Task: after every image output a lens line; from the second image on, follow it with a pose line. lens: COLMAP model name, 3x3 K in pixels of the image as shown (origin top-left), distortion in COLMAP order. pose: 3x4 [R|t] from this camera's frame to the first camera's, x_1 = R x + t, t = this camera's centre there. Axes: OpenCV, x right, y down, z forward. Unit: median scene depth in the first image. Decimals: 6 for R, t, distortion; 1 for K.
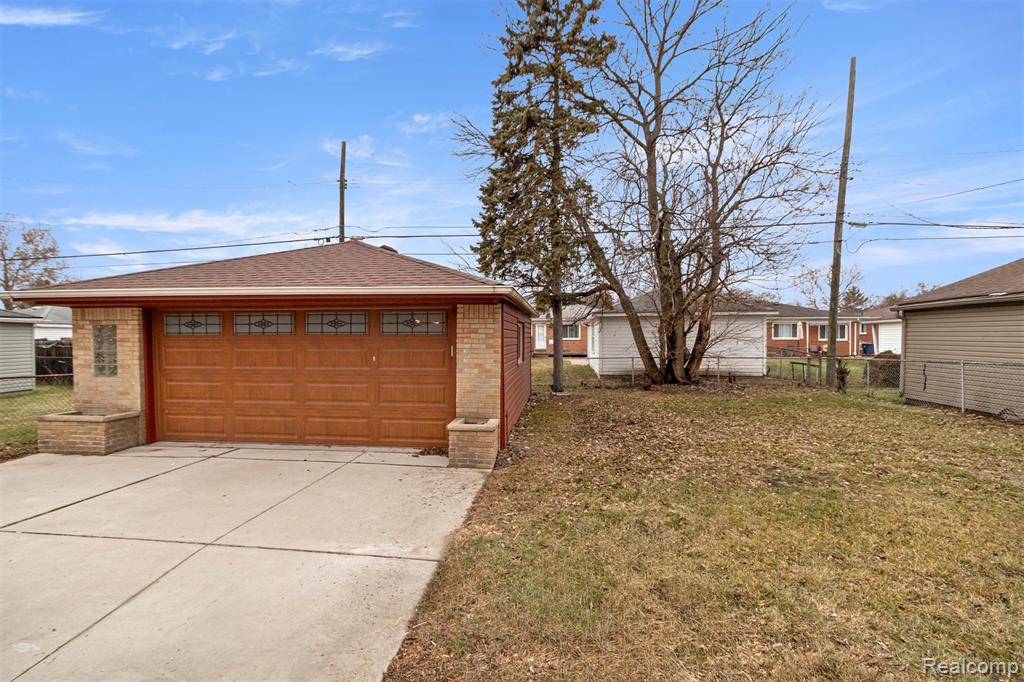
lens RADIAL K [[467.8, 0, 509.6], [0, 467.8, 342.5], [0, 0, 1]] dist [0.000329, -0.000307]
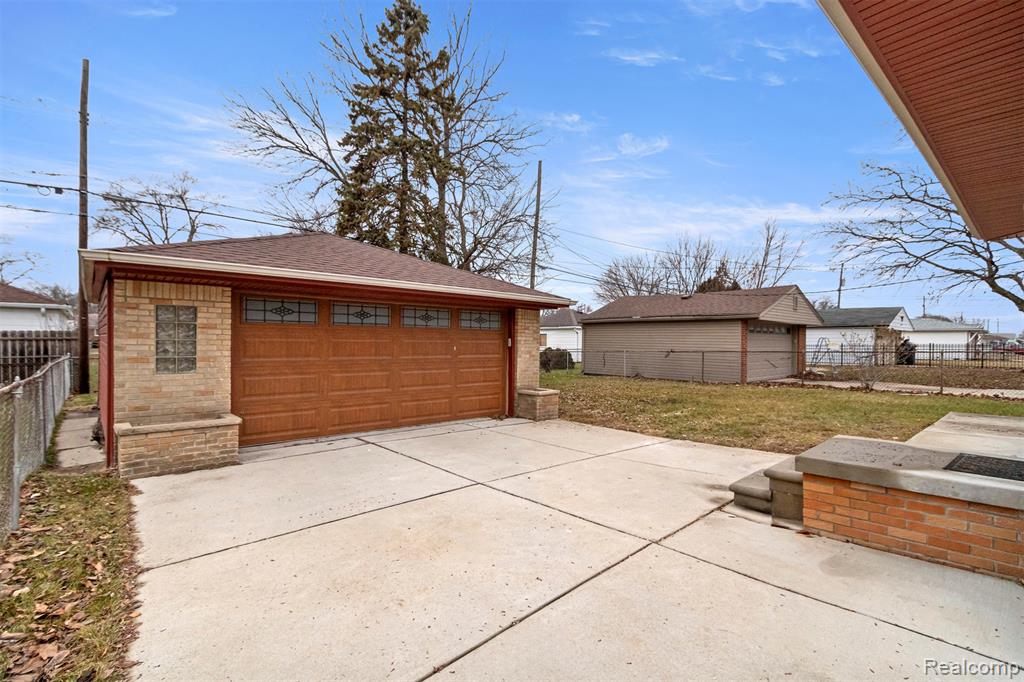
lens RADIAL K [[467.8, 0, 506.6], [0, 467.8, 342.4], [0, 0, 1]] dist [0.000329, -0.000307]
pose [[0.666877, 0.007655, 0.745129, -1.073704], [-0.002412, 0.999964, -0.008115, 0.027572], [-0.745164, 0.003614, 0.666871, 0.083209]]
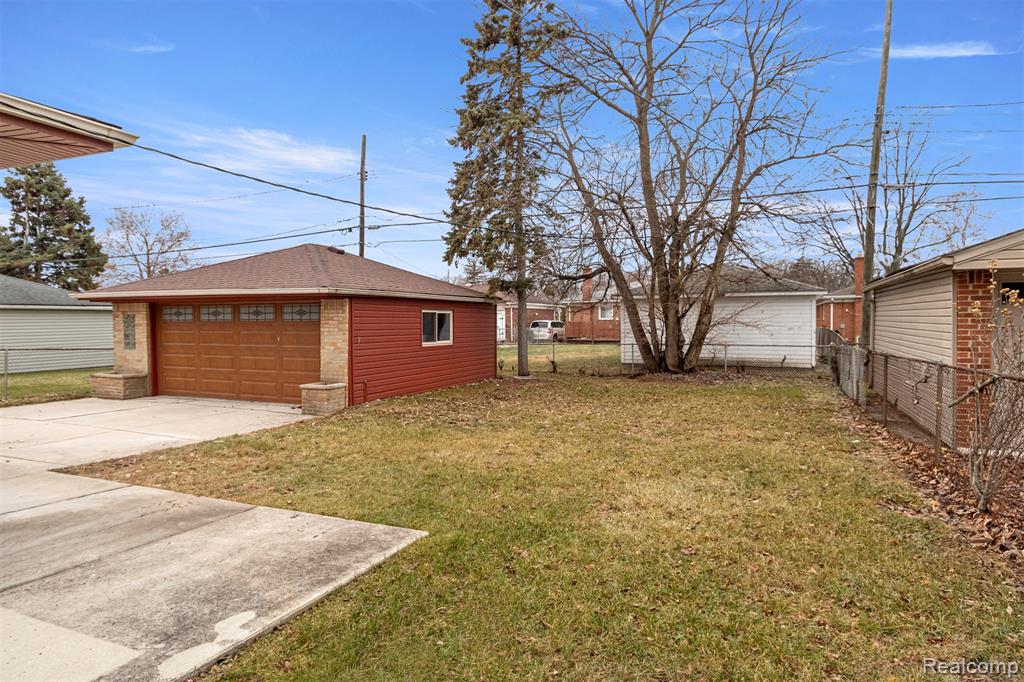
lens RADIAL K [[597.9, 0, 508.6], [0, 597.9, 332.8], [0, 0, 1]] dist [0.006758, -0.002831]
pose [[0.957100, 0.005294, -0.289709, 0.839105], [-0.002468, 0.999946, 0.010119, -0.002541], [0.289747, -0.008970, 0.957061, -0.471832]]
